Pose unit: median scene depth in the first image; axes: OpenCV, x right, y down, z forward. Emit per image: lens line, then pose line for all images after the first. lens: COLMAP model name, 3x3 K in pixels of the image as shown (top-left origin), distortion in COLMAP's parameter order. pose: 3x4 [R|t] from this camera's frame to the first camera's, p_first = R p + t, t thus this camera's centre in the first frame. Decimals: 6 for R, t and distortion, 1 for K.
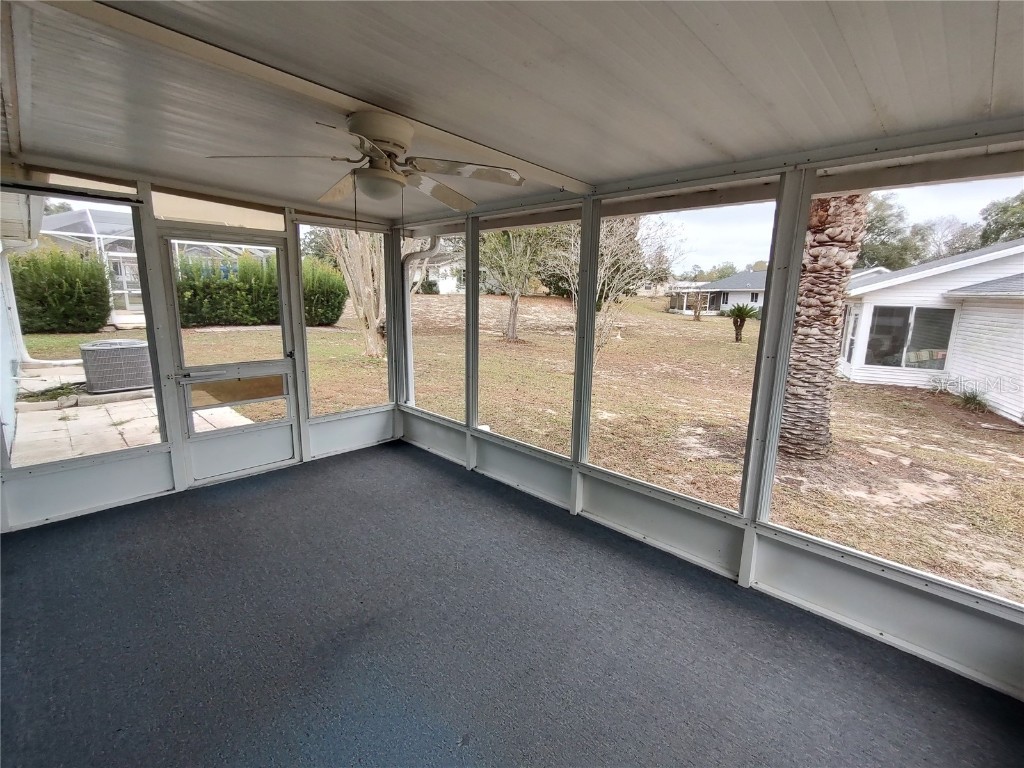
lens RADIAL K [[467.9, 0, 514.4], [0, 467.9, 383.2], [0, 0, 1]] dist [-0.001848, 0.001035]
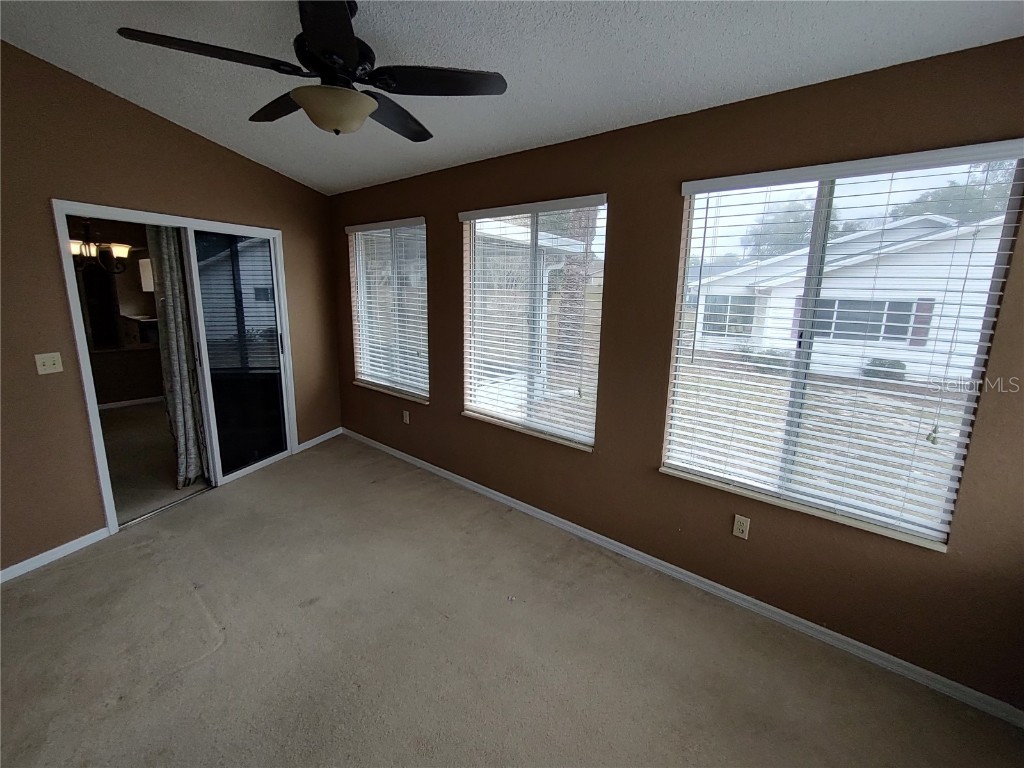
lens RADIAL K [[467.9, 0, 514.4], [0, 467.9, 383.2], [0, 0, 1]] dist [-0.001848, 0.001035]
pose [[0.999548, -0.009886, 0.028390, 0.341354], [0.009629, 0.999912, 0.009153, 0.210800], [-0.028478, -0.008875, 0.999555, -1.066988]]
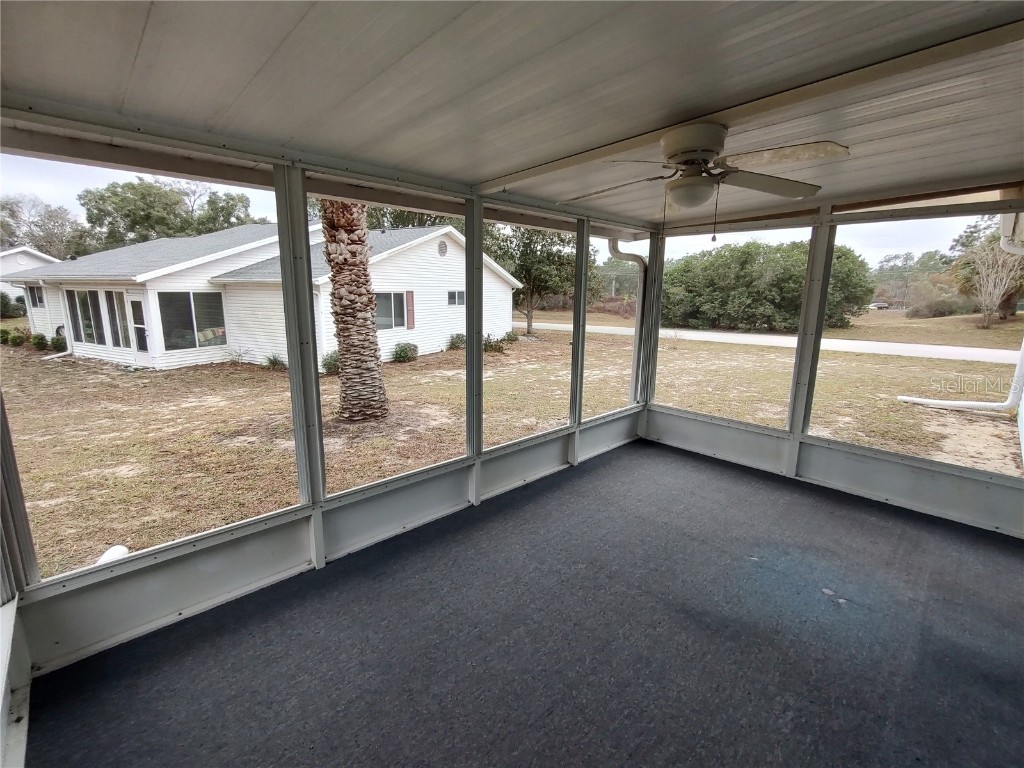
lens RADIAL K [[471.0, 0, 509.4], [0, 471.0, 384.2], [0, 0, 1]] dist [-0.001616, 0.000259]
pose [[0.024912, -0.217706, 0.975696, -0.590513], [0.180258, 0.960980, 0.209820, -0.128261], [-0.983304, 0.170650, 0.063183, 0.587861]]
